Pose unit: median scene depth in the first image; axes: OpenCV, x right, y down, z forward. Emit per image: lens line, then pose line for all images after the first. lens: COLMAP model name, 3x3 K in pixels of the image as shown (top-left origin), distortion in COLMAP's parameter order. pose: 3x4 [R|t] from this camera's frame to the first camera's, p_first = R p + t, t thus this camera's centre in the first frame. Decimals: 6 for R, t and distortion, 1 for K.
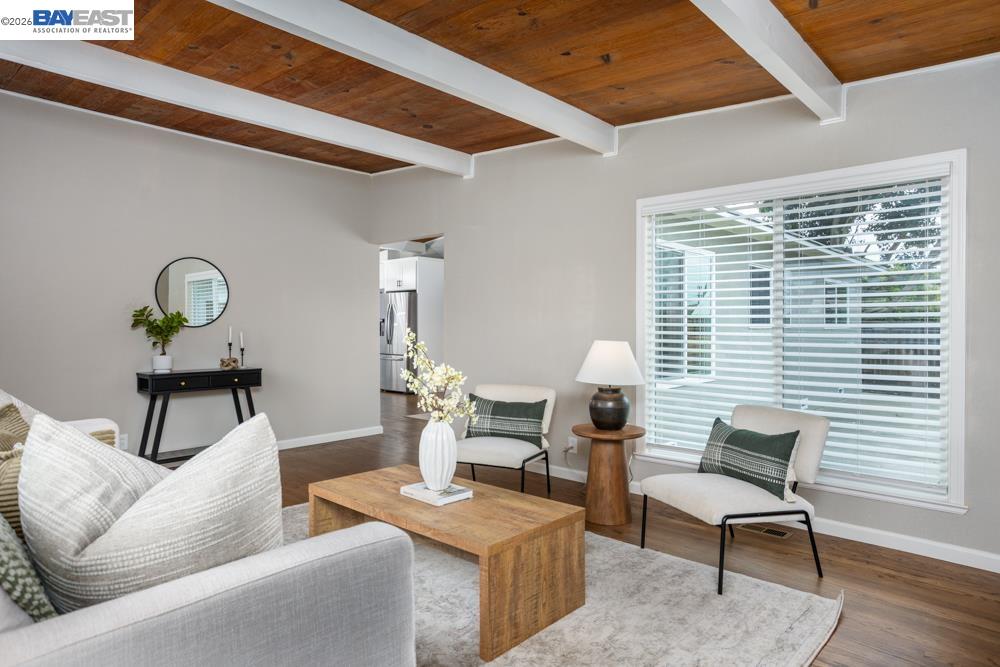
lens RADIAL K [[599.6, 0, 500.0], [0, 599.6, 333.5], [0, 0, 1]] dist [0.001278, 0.000045]
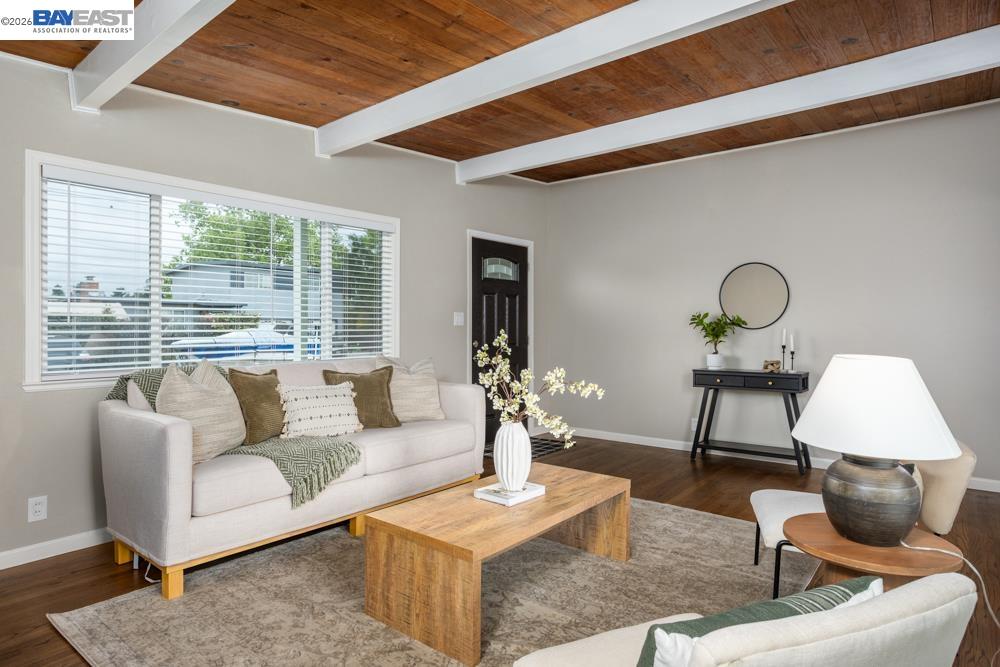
lens RADIAL K [[573.7, 0, 500.0], [0, 573.7, 333.5], [0, 0, 1]] dist [-0.003919, -0.000603]
pose [[0.055305, 0.008031, -0.998437, 0.527873], [-0.011427, 0.999907, 0.007410, -0.005850], [0.998404, 0.010999, 0.055392, 0.568016]]
